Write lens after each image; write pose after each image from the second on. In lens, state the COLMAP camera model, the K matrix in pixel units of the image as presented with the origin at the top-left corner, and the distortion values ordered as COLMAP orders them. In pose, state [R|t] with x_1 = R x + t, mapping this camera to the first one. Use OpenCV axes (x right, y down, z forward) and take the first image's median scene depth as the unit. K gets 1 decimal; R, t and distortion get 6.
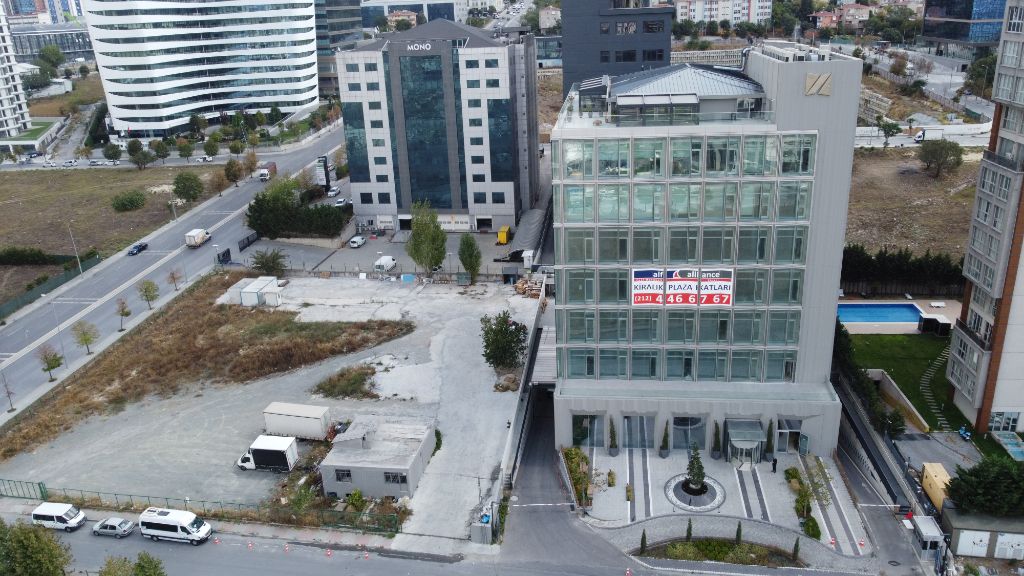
lens RADIAL K [[781.8, 0, 512.0], [0, 781.8, 288.0], [0, 0, 1]] dist [0.002863, -0.007488]
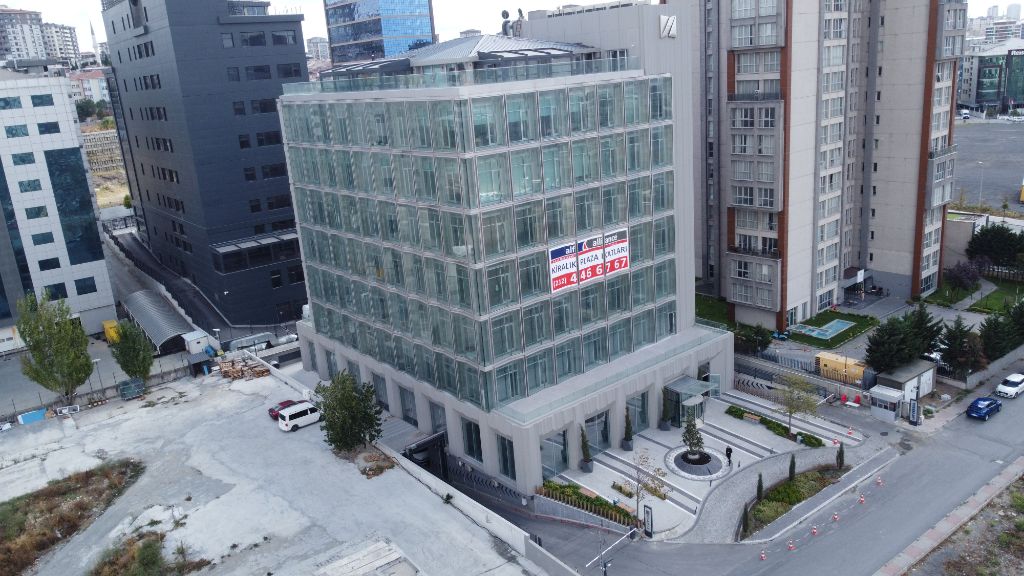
lens RADIAL K [[781.8, 0, 512.0], [0, 781.8, 288.0], [0, 0, 1]] dist [0.002863, -0.007488]
pose [[0.683961, -0.211203, 0.698277, -0.402118], [0.295324, 0.955397, -0.000298, 0.003690], [-0.667069, 0.206422, 0.715827, 0.361953]]
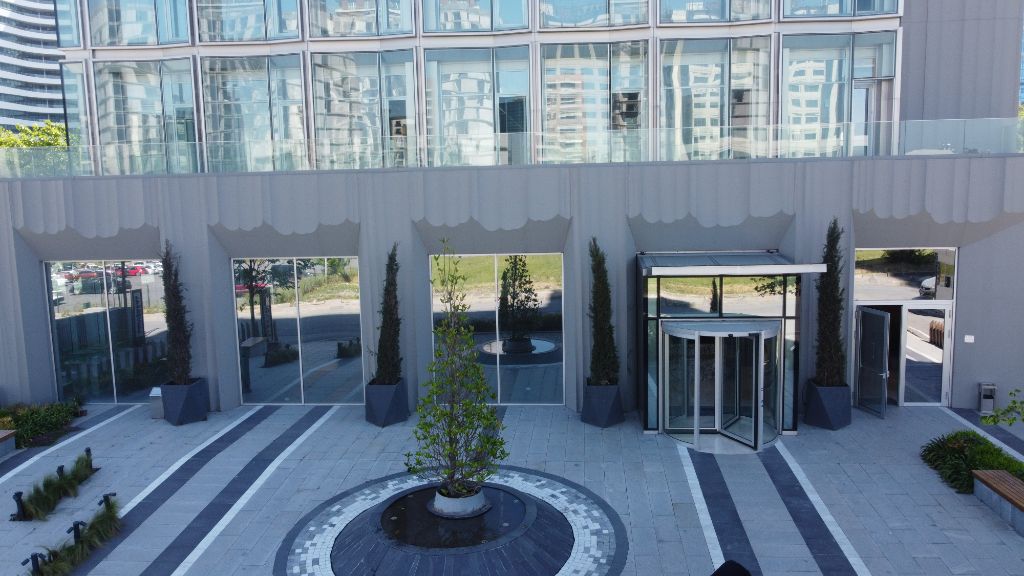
lens RADIAL K [[781.8, 0, 512.0], [0, 781.8, 288.0], [0, 0, 1]] dist [0.002863, -0.007488]
pose [[0.999524, 0.014938, 0.026977, 0.192675], [-0.008905, 0.977380, -0.211302, 0.193806], [-0.029523, 0.210961, 0.977048, 0.650062]]
